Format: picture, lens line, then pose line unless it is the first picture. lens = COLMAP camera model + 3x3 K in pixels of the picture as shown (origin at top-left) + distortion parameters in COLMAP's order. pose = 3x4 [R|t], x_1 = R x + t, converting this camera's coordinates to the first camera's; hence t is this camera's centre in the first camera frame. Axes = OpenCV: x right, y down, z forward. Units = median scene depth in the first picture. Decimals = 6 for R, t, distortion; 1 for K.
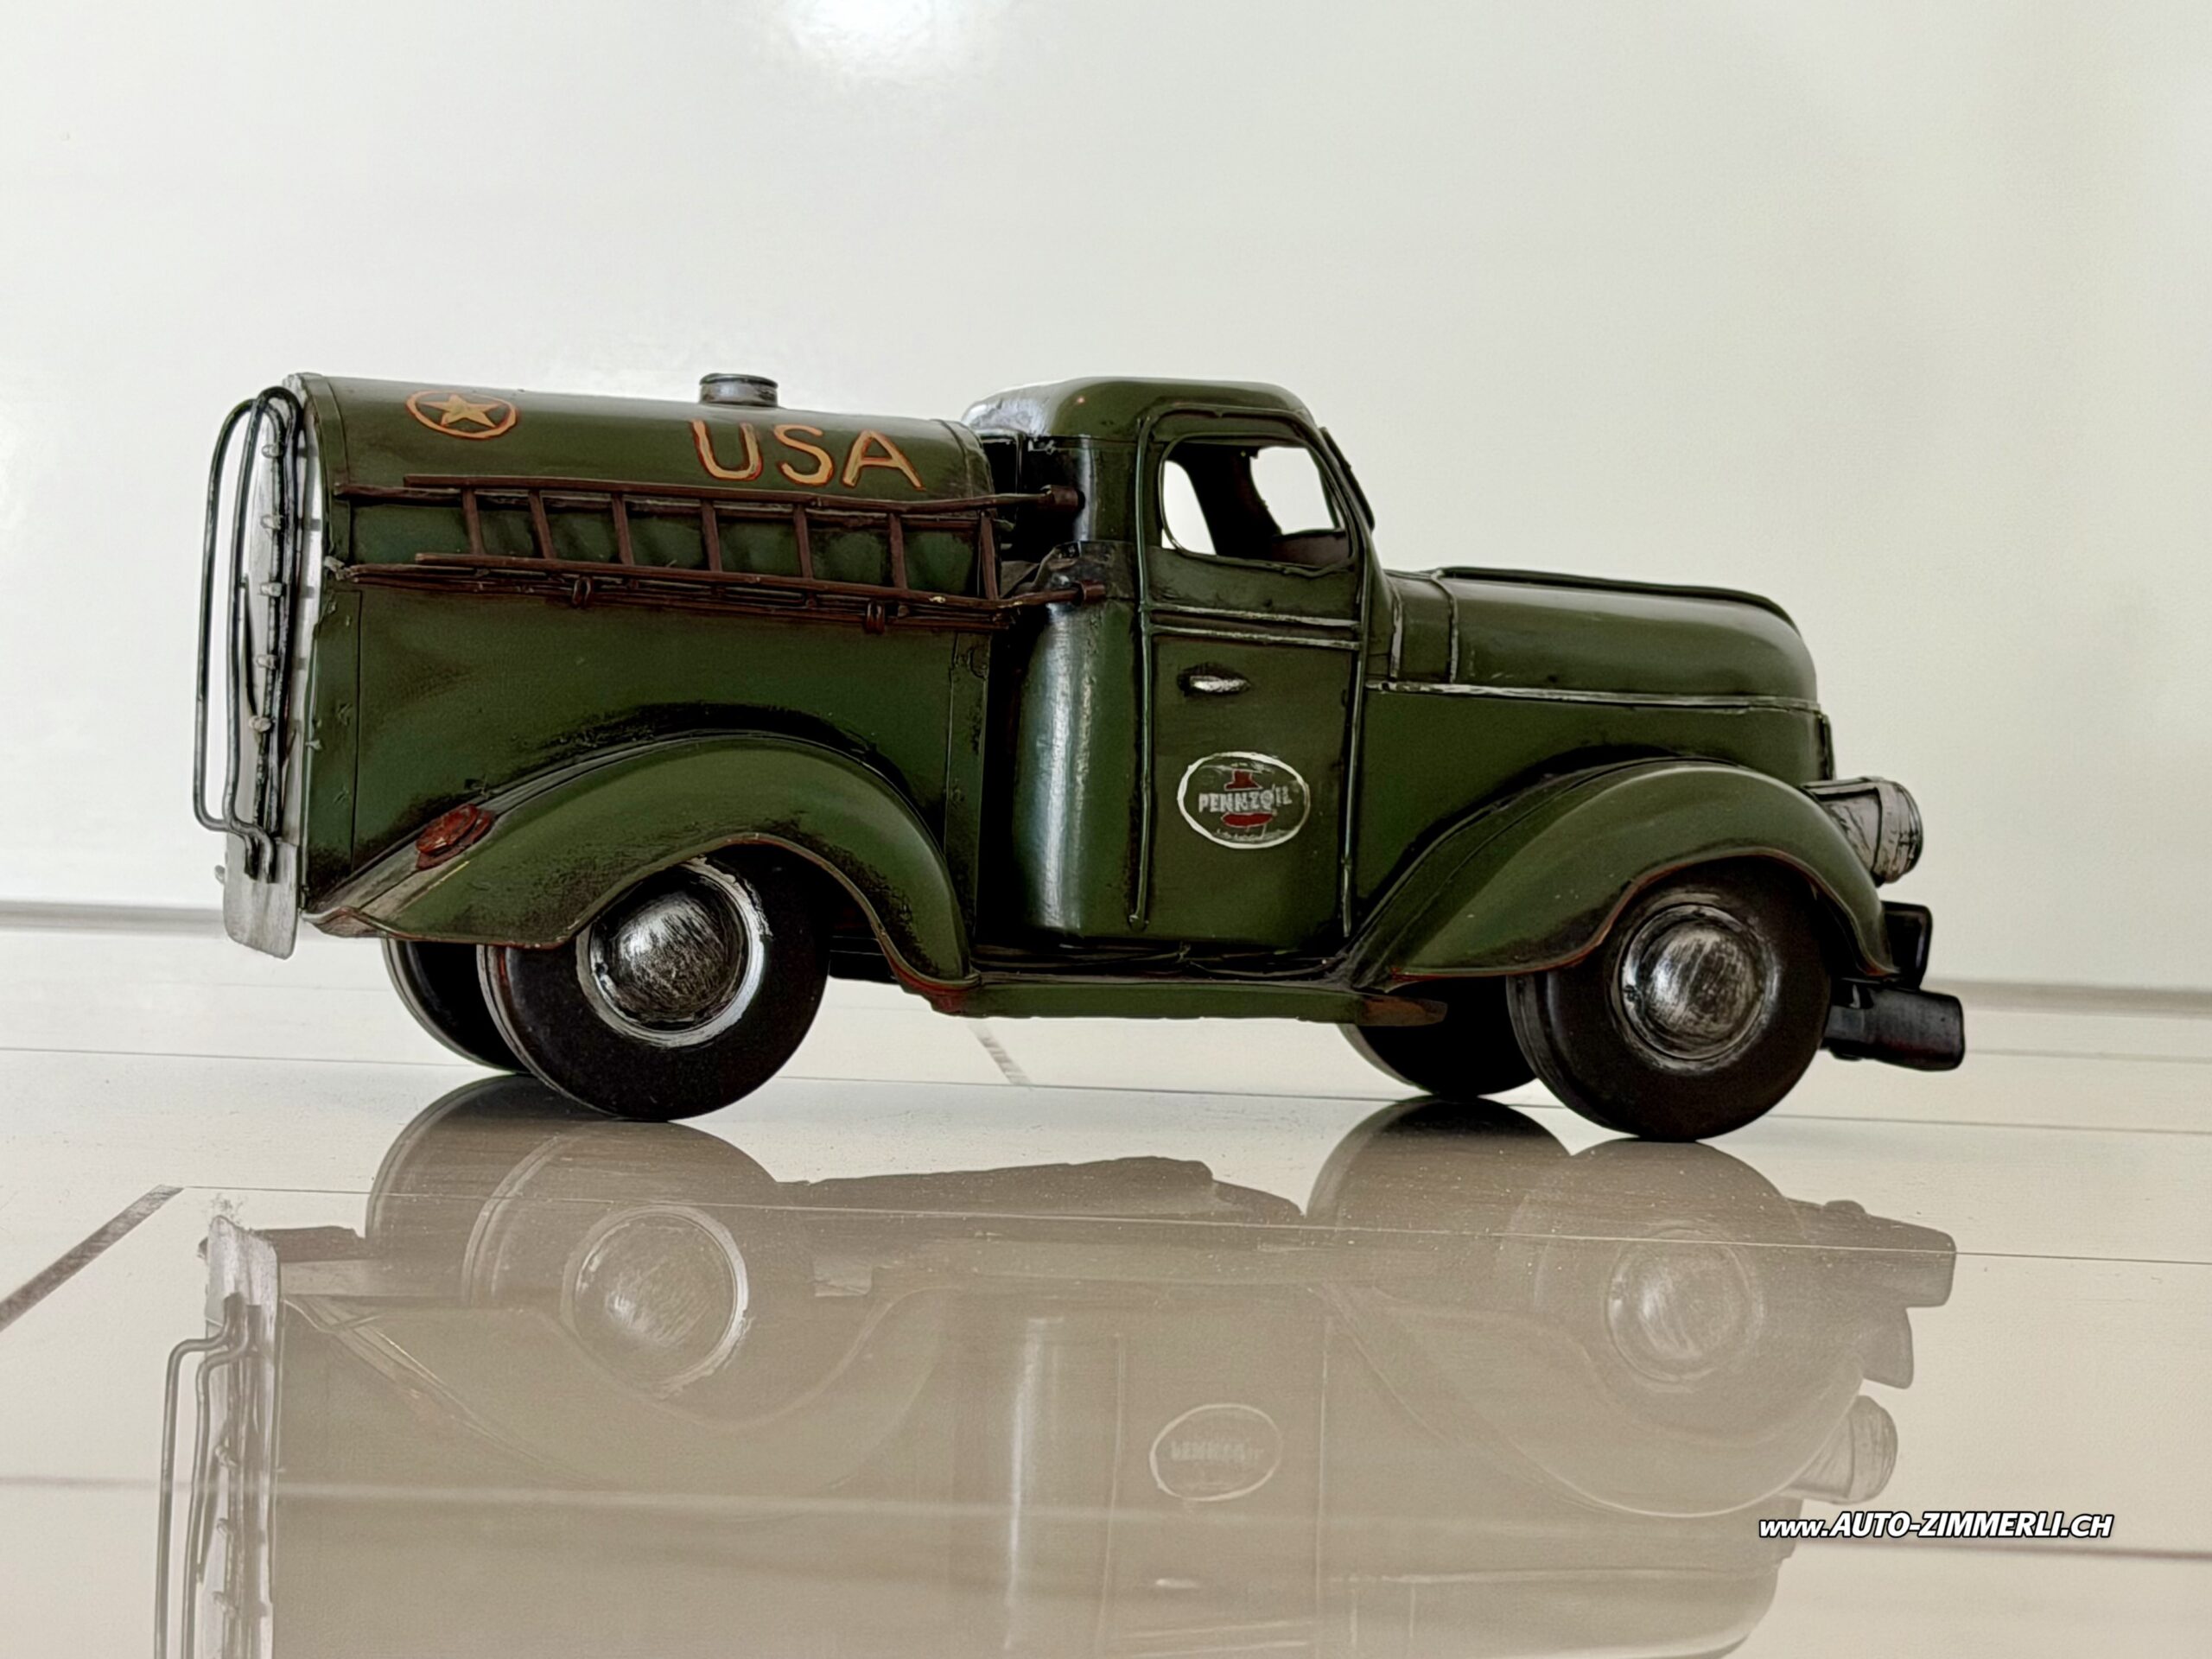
lens RADIAL K [[5311.7, 0, 1106.0], [0, 5311.7, 829.5], [0, 0, 1]] dist [0.065142, 0.291027]
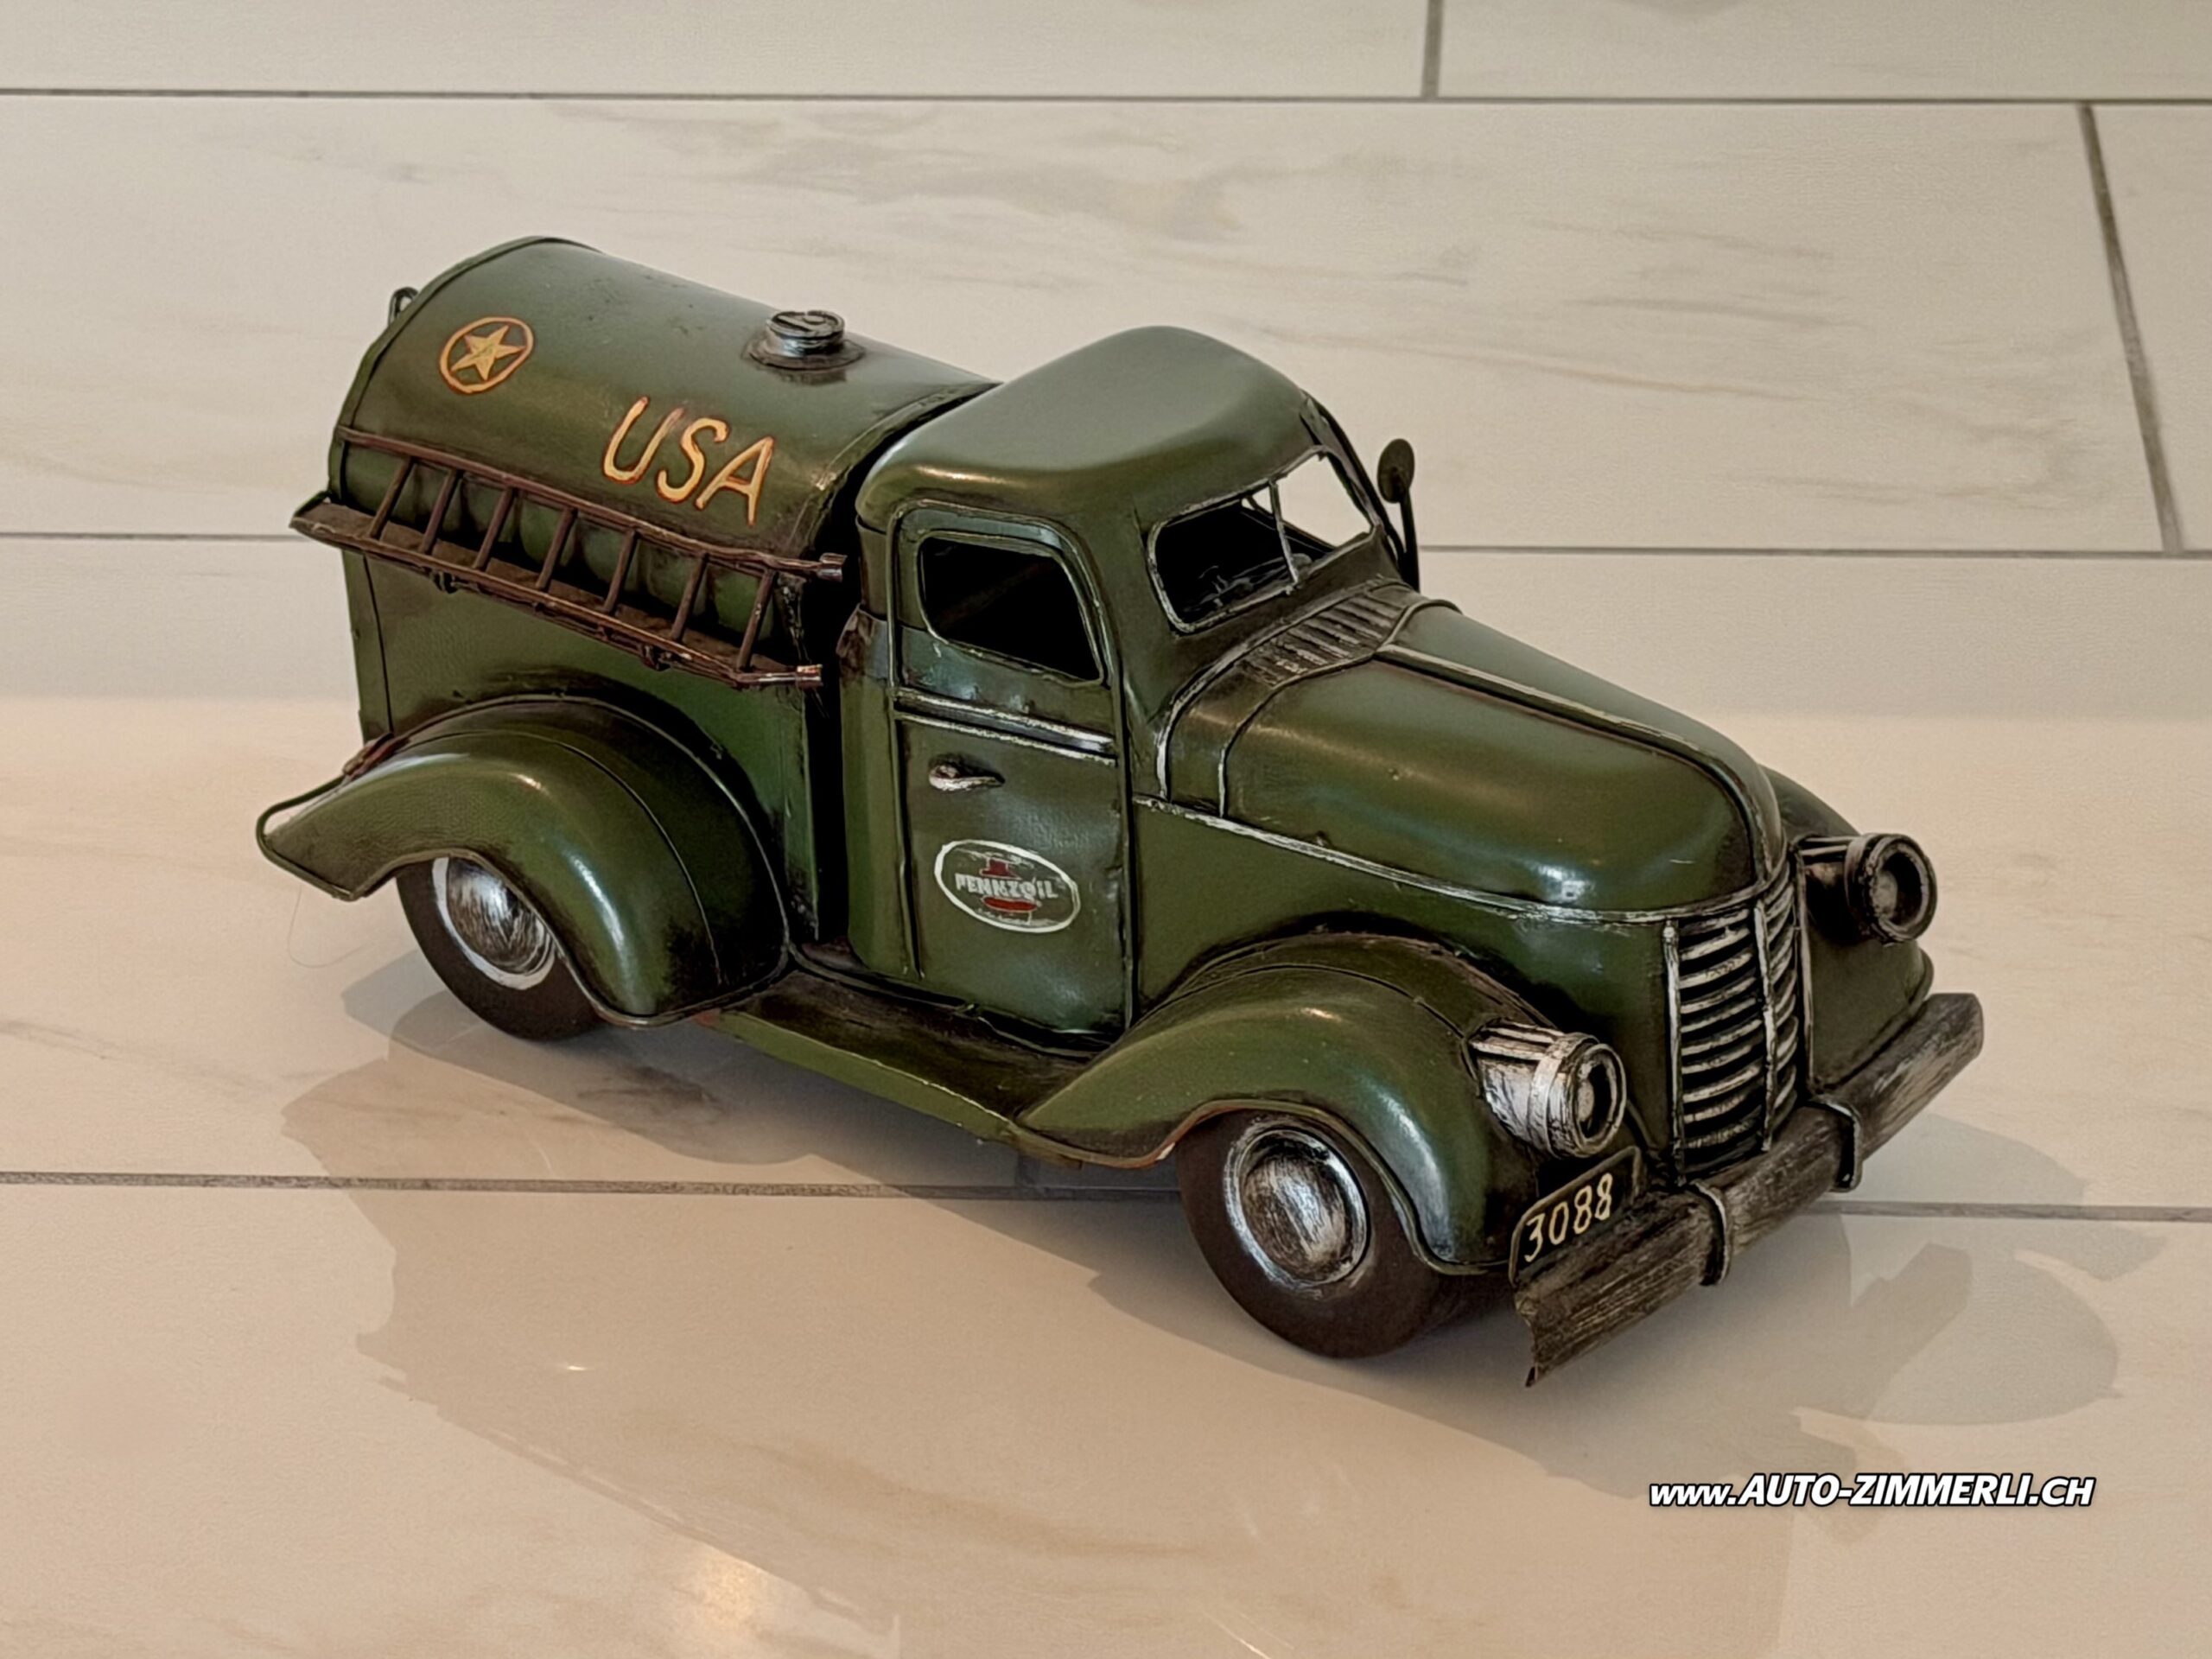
lens RADIAL K [[6416.6, 0, 1106.0], [0, 6416.6, 829.5], [0, 0, 1]] dist [0.052415, 0.254543]
pose [[0.526688, 0.326092, -0.785025, 0.966586], [0.044148, 0.911755, 0.408355, -0.500259], [0.848912, -0.249733, 0.465814, 0.462219]]
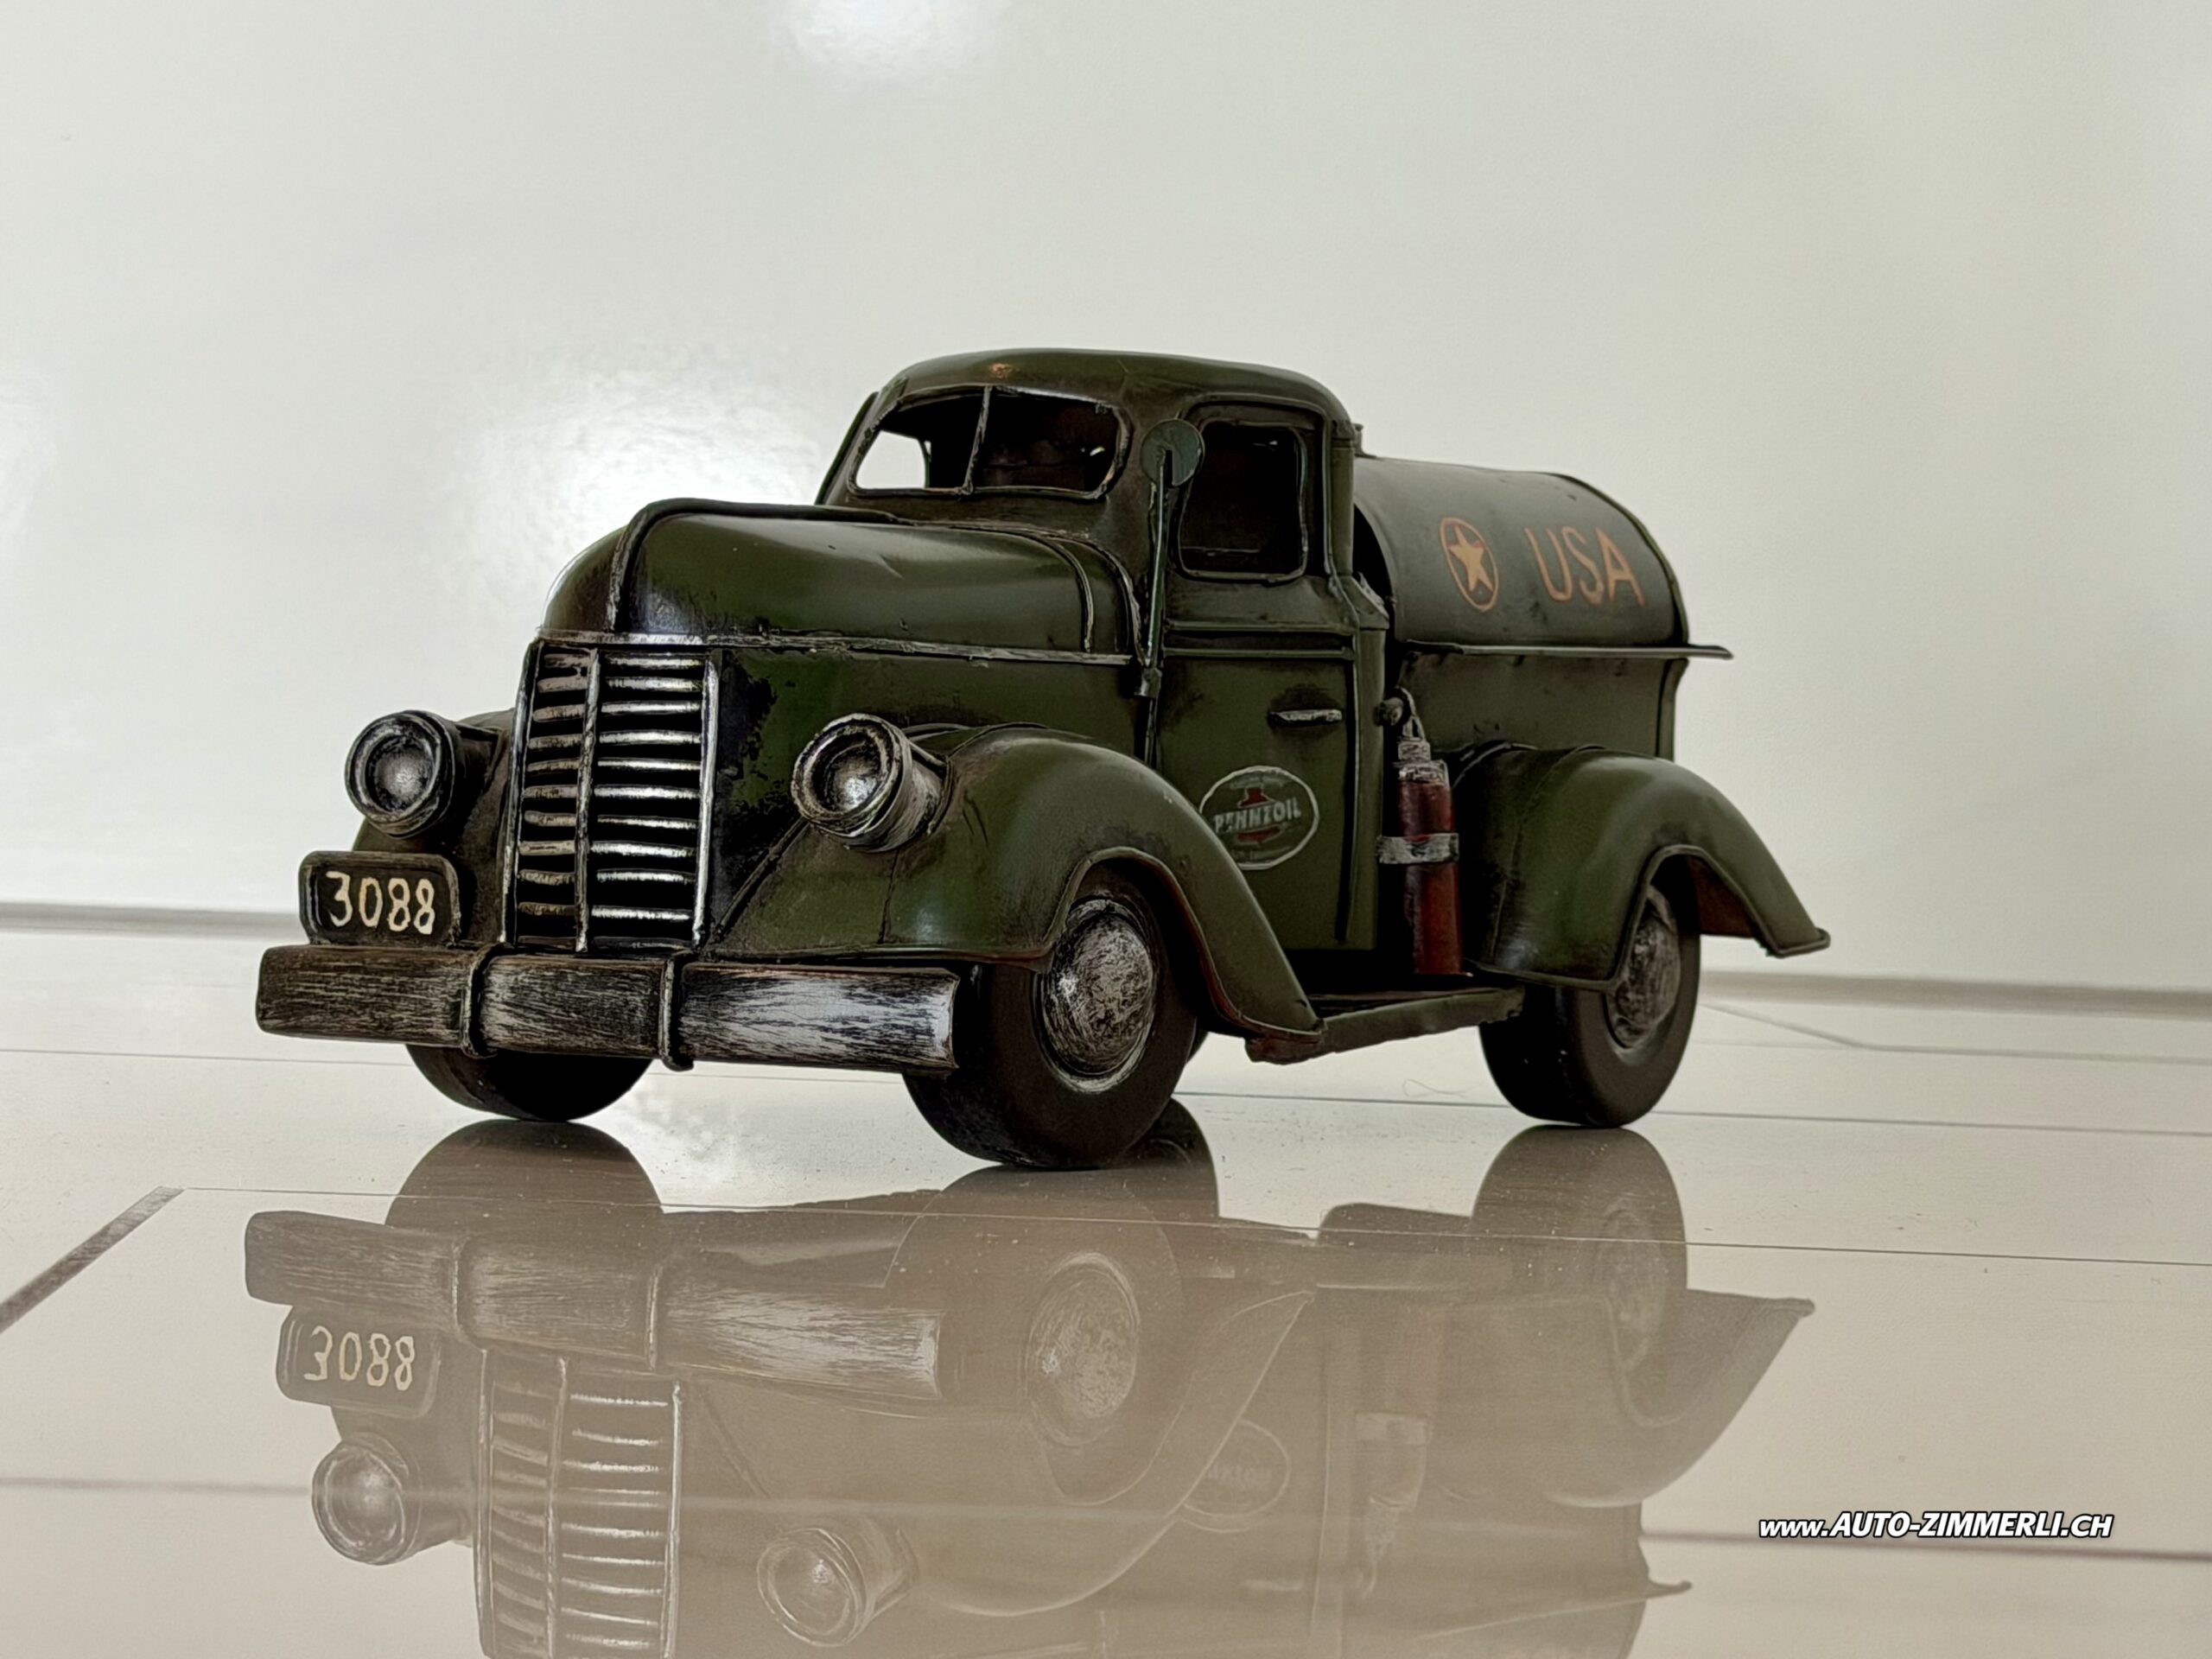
lens RADIAL K [[5311.7, 0, 1106.0], [0, 5311.7, 829.5], [0, 0, 1]] dist [0.065142, 0.291027]
pose [[-0.766555, -0.067721, -0.638597, 0.634108], [-0.080429, 0.996718, -0.009154, 0.008504], [0.637122, 0.044345, -0.769486, 1.807033]]
